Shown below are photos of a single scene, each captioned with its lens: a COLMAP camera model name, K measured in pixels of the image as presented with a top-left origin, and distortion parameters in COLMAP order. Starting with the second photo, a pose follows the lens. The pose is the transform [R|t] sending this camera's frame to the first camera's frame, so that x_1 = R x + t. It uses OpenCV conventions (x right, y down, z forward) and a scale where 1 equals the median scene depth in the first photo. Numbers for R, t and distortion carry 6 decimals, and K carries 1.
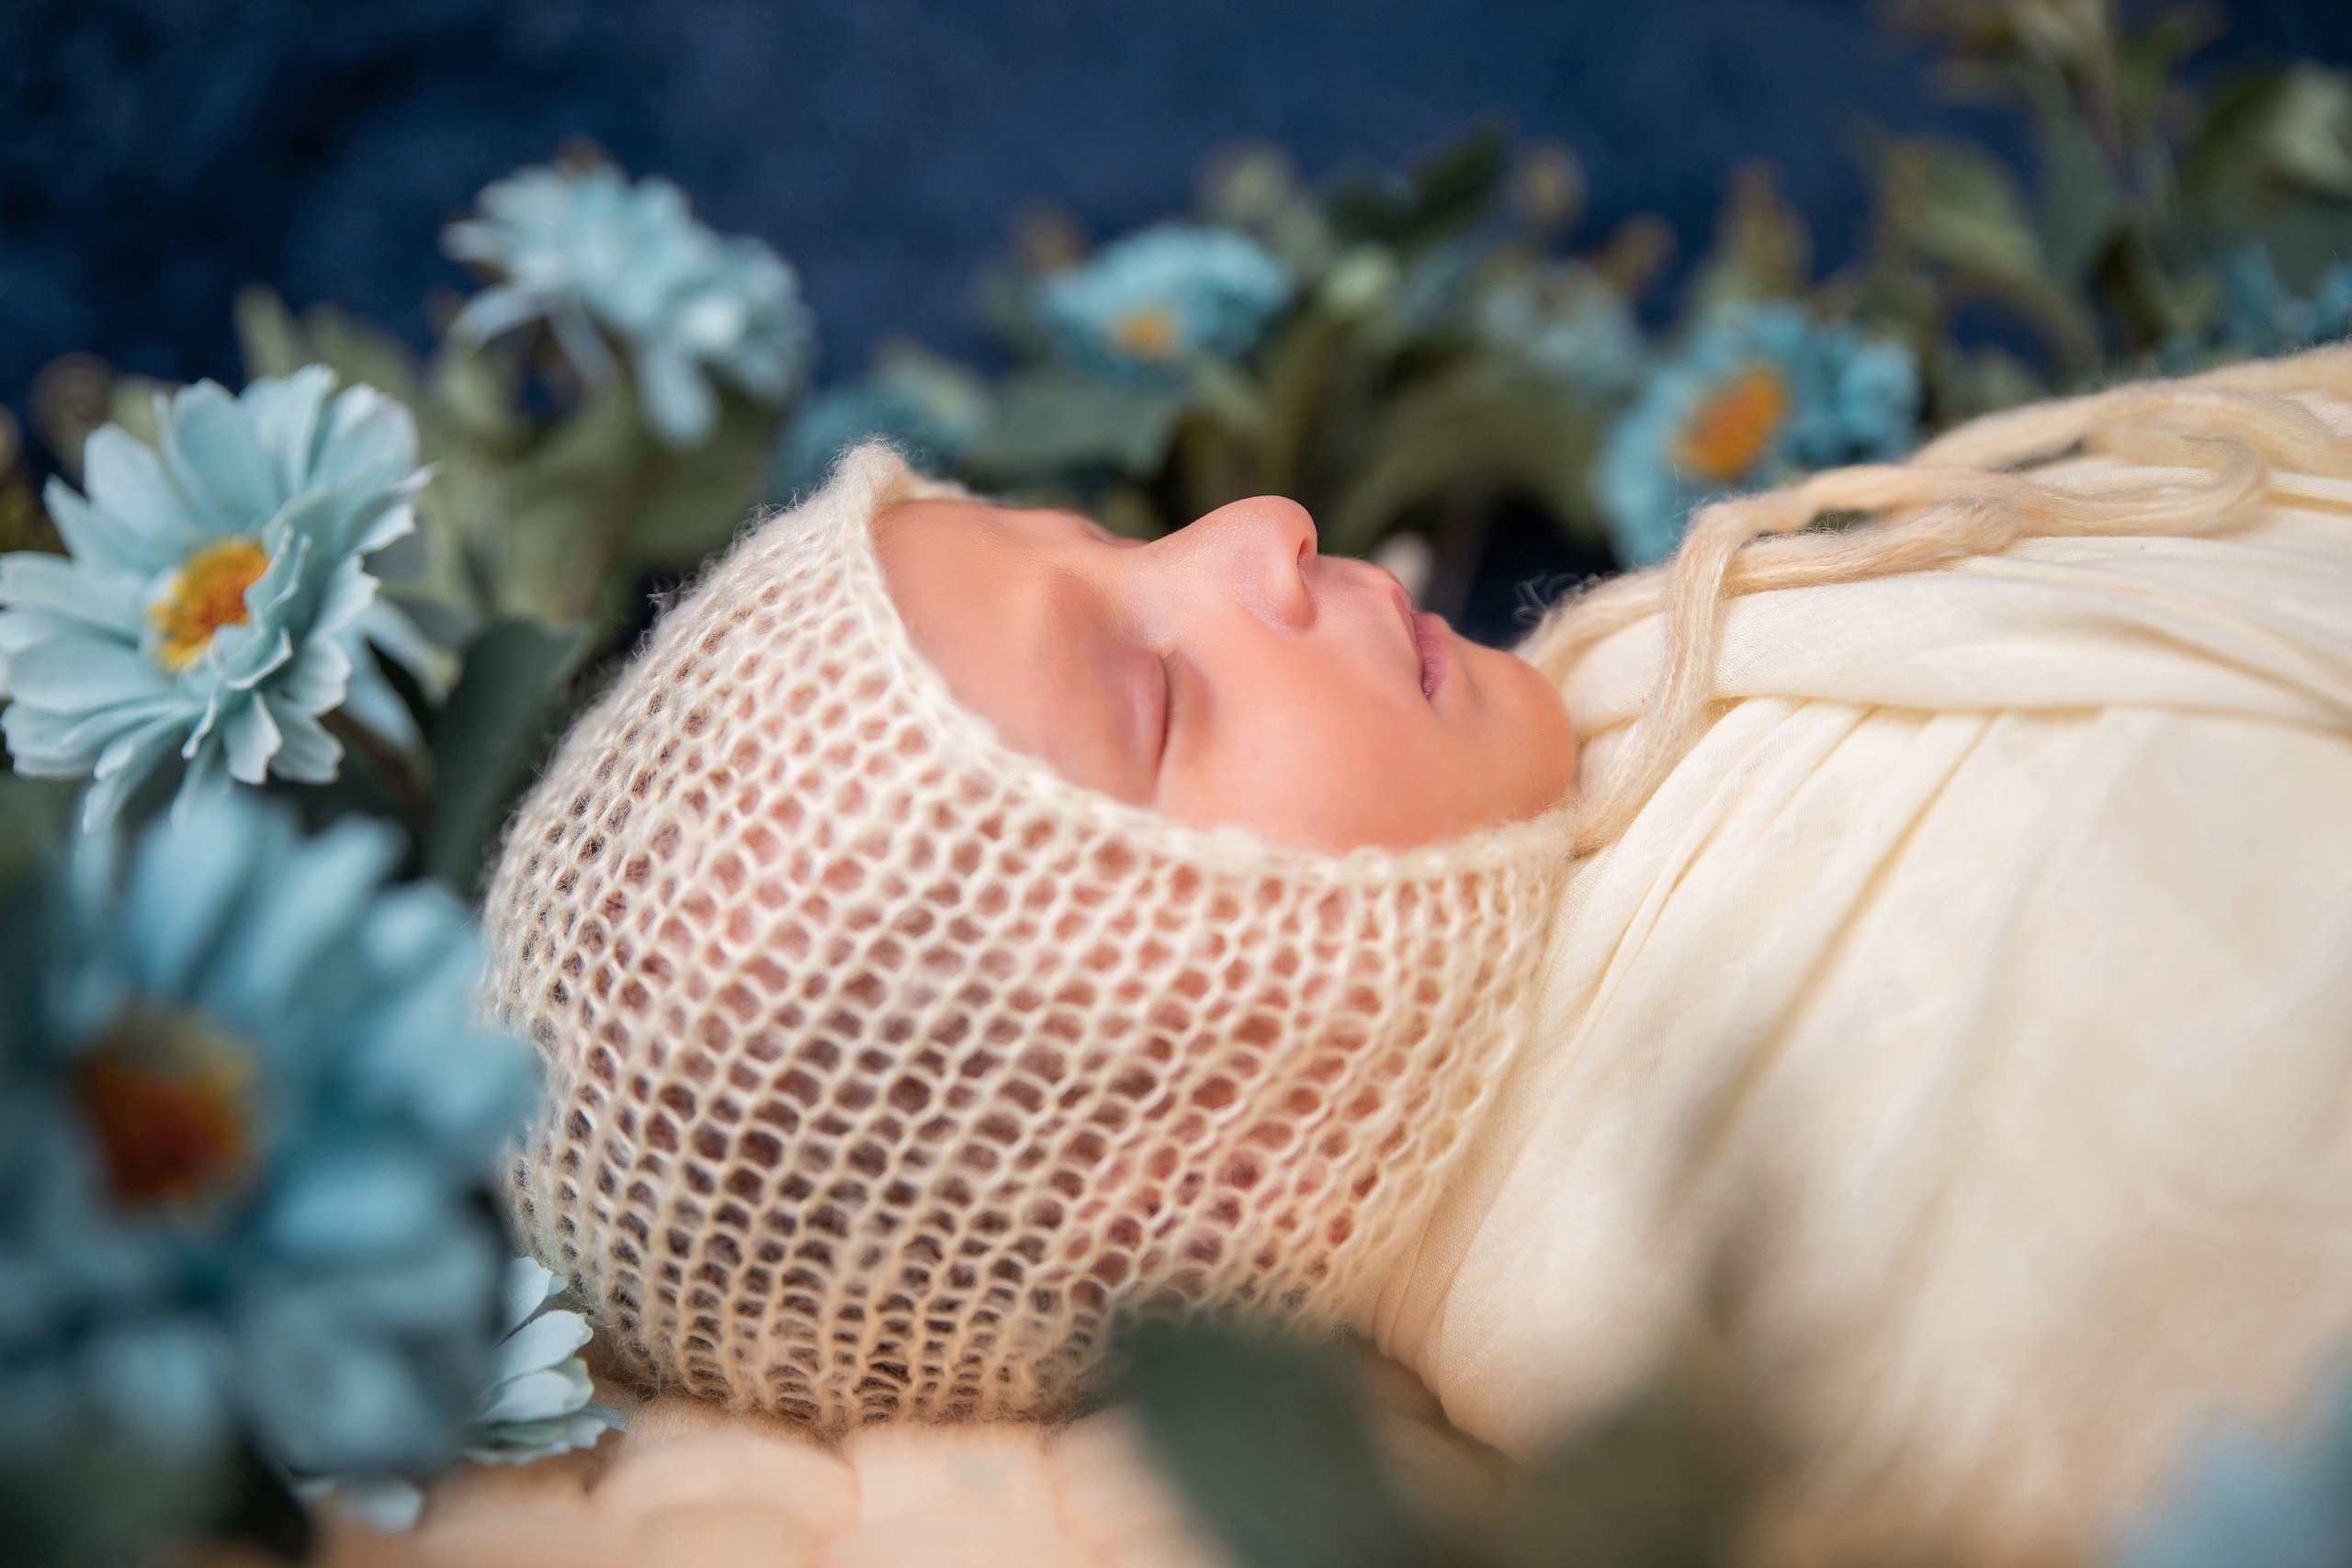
lens RADIAL K [[3512.4, 0, 1176.0], [0, 3512.4, 784.0], [0, 0, 1]] dist [-0.493792, 0.014485]
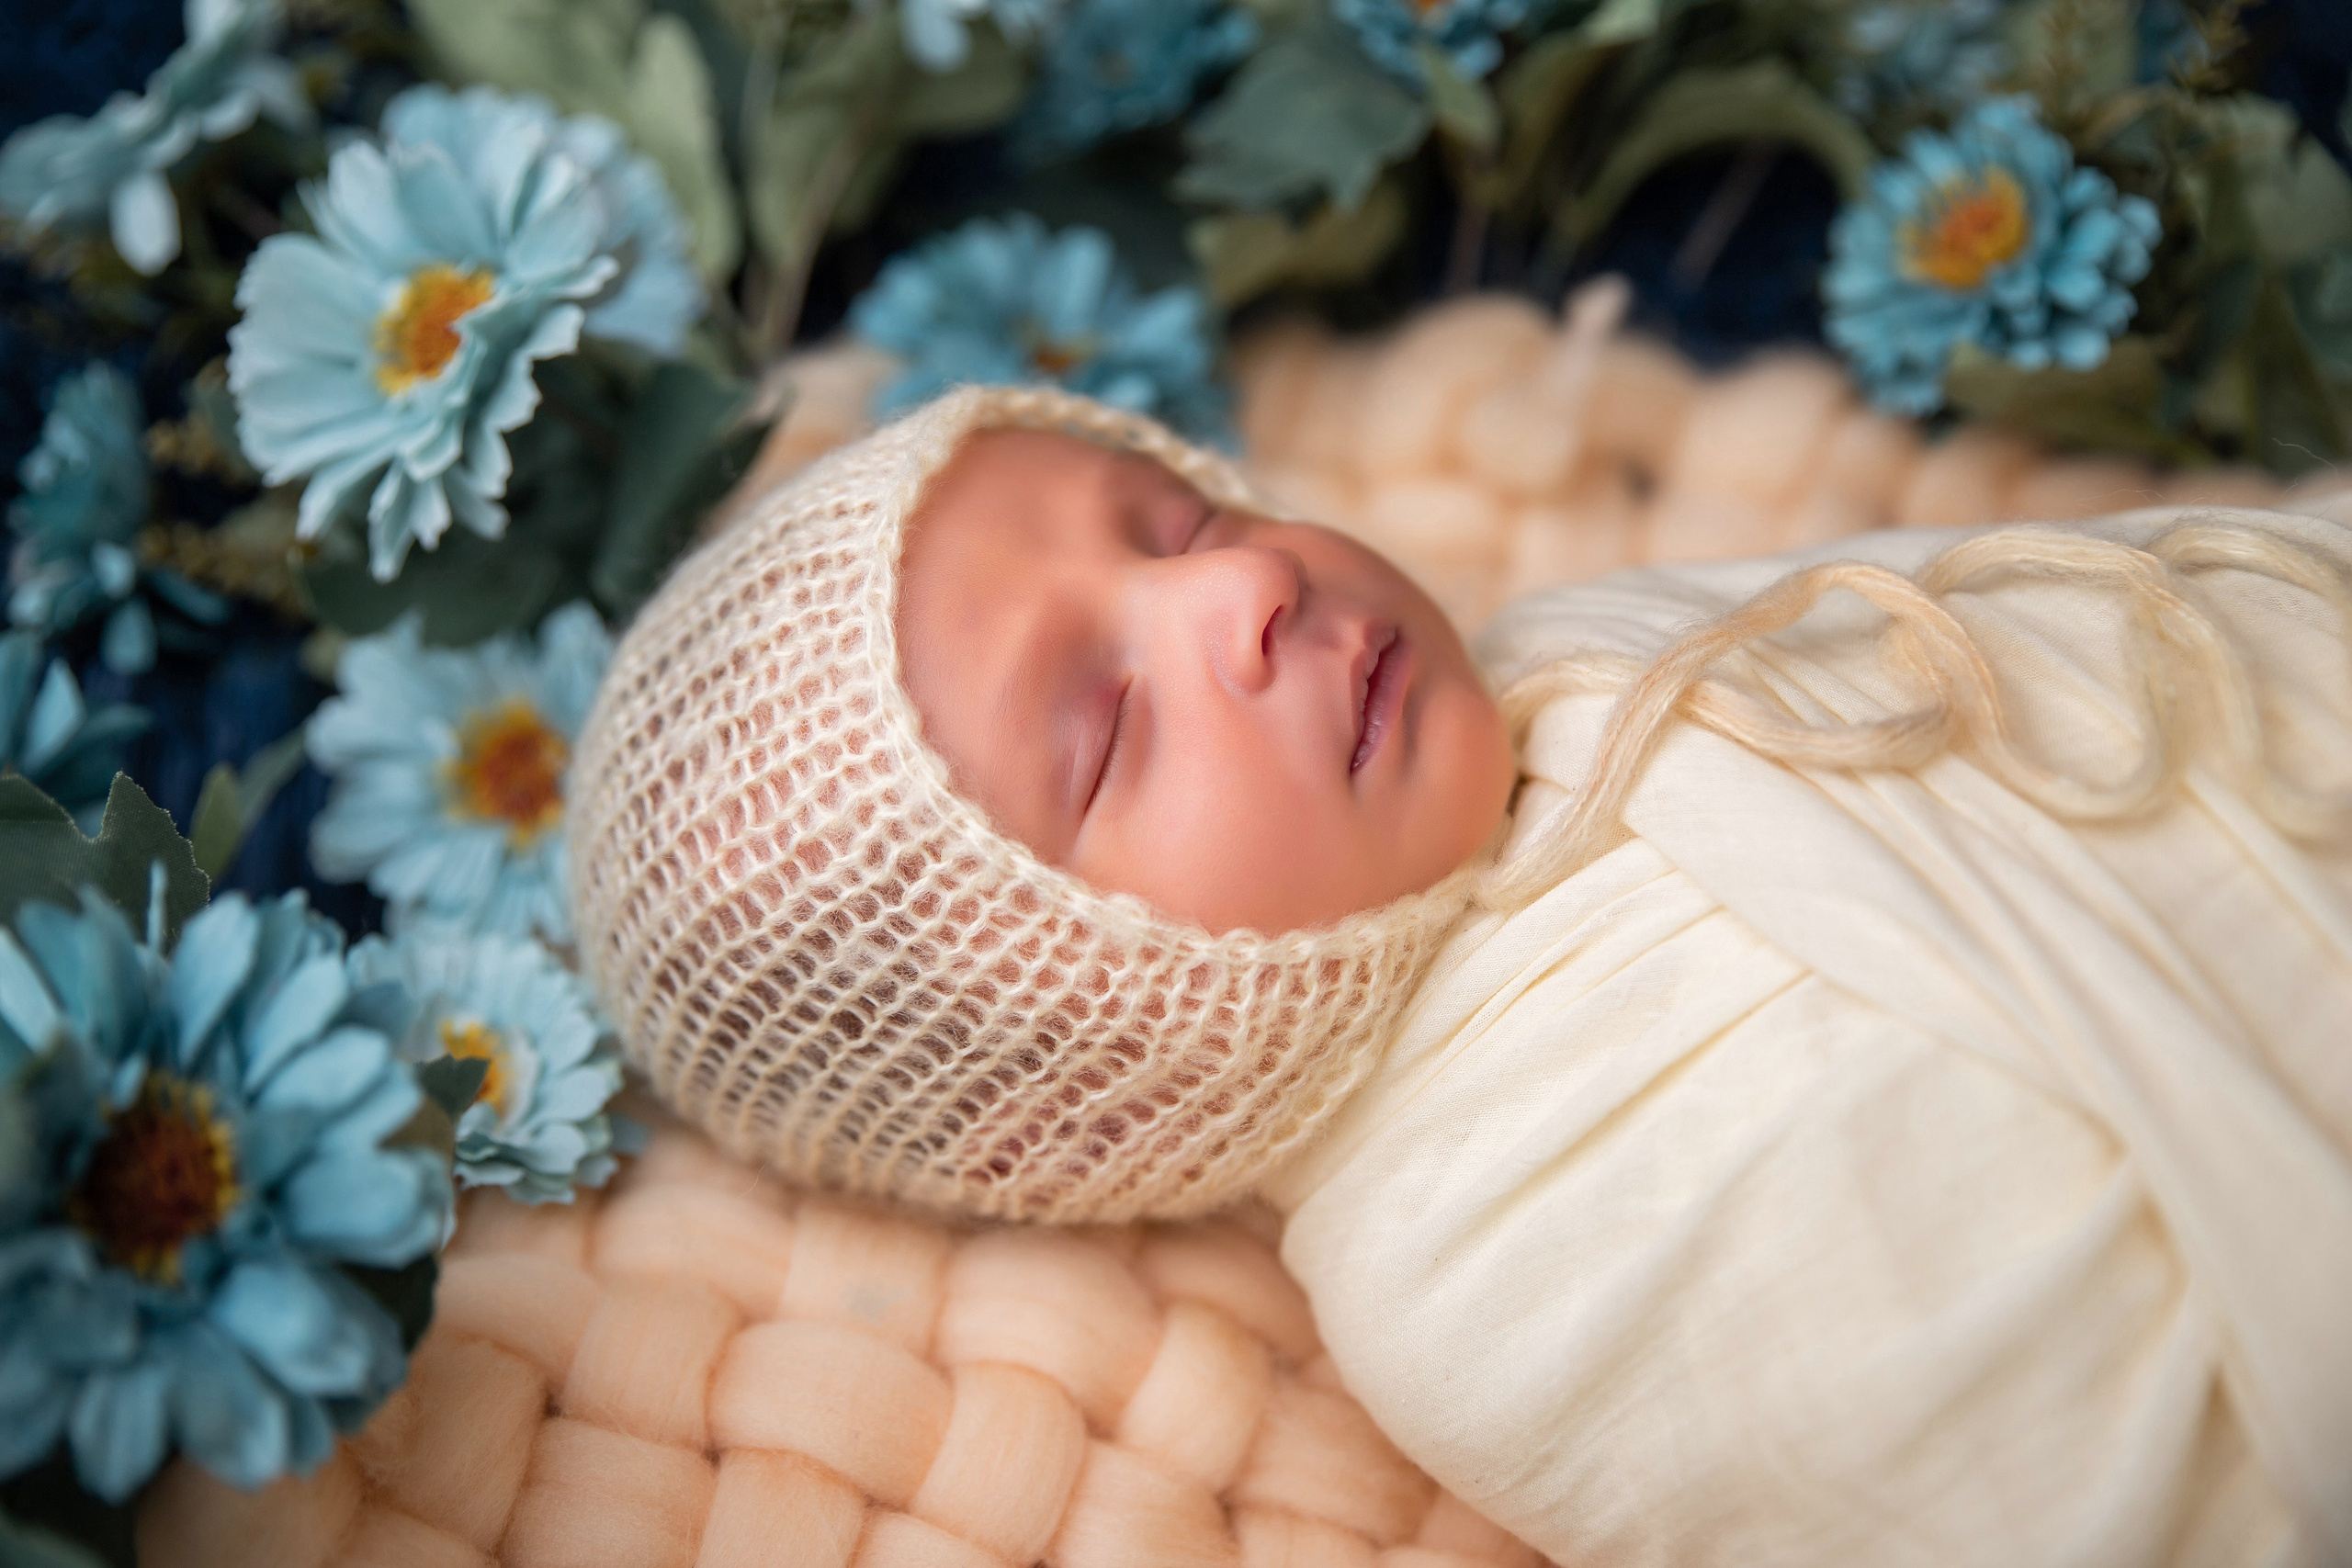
lens RADIAL K [[3512.4, 0, 1176.0], [0, 3512.4, 784.0], [0, 0, 1]] dist [-0.493792, 0.014485]
pose [[0.955332, 0.238231, -0.174889, 0.227381], [-0.134584, 0.877548, 0.460214, -0.562746], [0.263111, -0.416120, 0.870412, -0.002070]]
